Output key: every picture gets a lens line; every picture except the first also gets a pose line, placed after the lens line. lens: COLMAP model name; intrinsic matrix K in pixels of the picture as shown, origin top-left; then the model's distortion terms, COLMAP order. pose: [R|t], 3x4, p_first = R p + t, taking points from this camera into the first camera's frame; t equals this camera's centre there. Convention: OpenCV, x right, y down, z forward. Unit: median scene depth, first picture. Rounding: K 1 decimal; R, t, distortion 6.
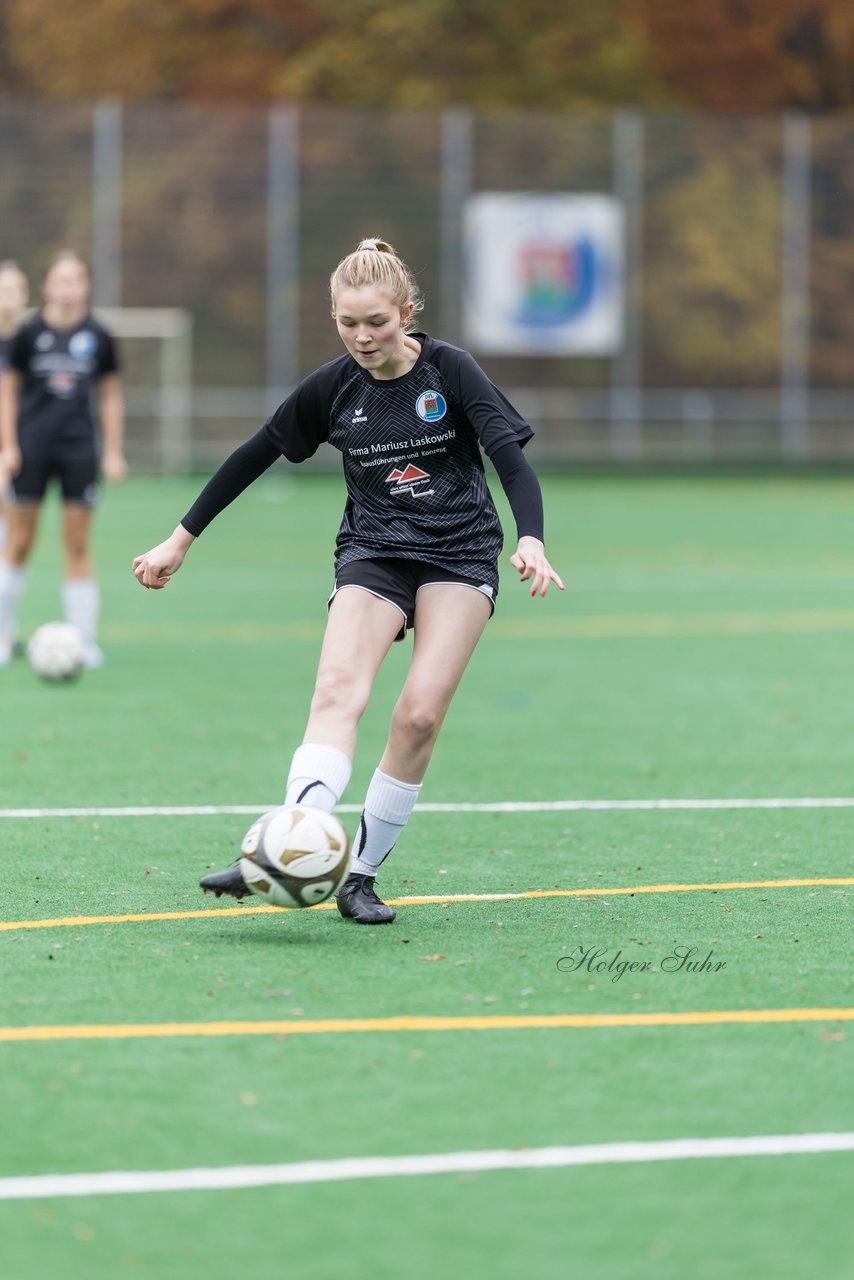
lens RADIAL K [[5733.7, 0, 427.7], [0, 5733.7, 639.1], [0, 0, 1]] dist [-0.199424, 5.873575]
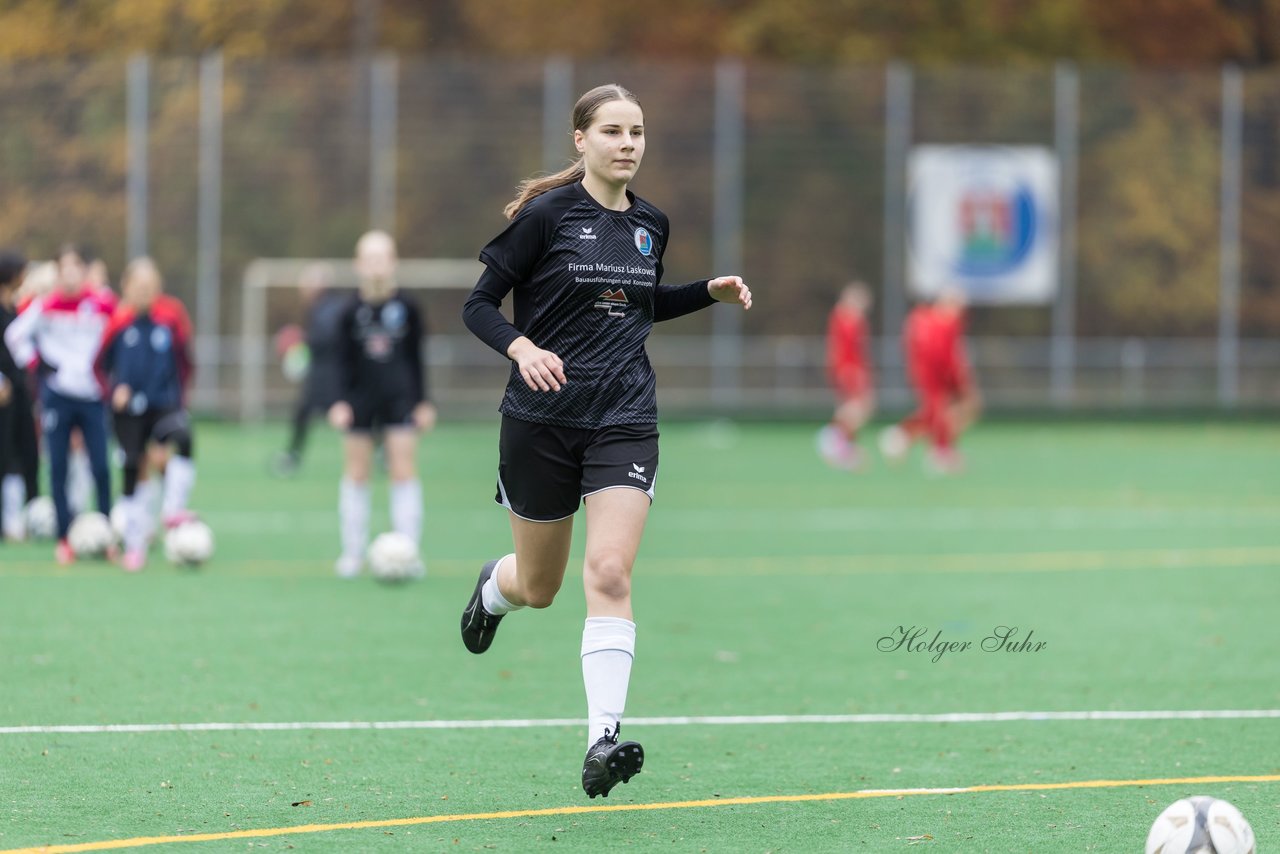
lens RADIAL K [[7429.1, 0, 641.5], [0, 7429.1, 427.2], [0, 0, 1]] dist [0.146703, -5.574546]
pose [[0.999710, -0.001927, -0.024010, -0.011883], [0.001169, 0.999502, -0.031541, 0.019025], [0.024059, 0.031503, 0.999214, -0.439040]]
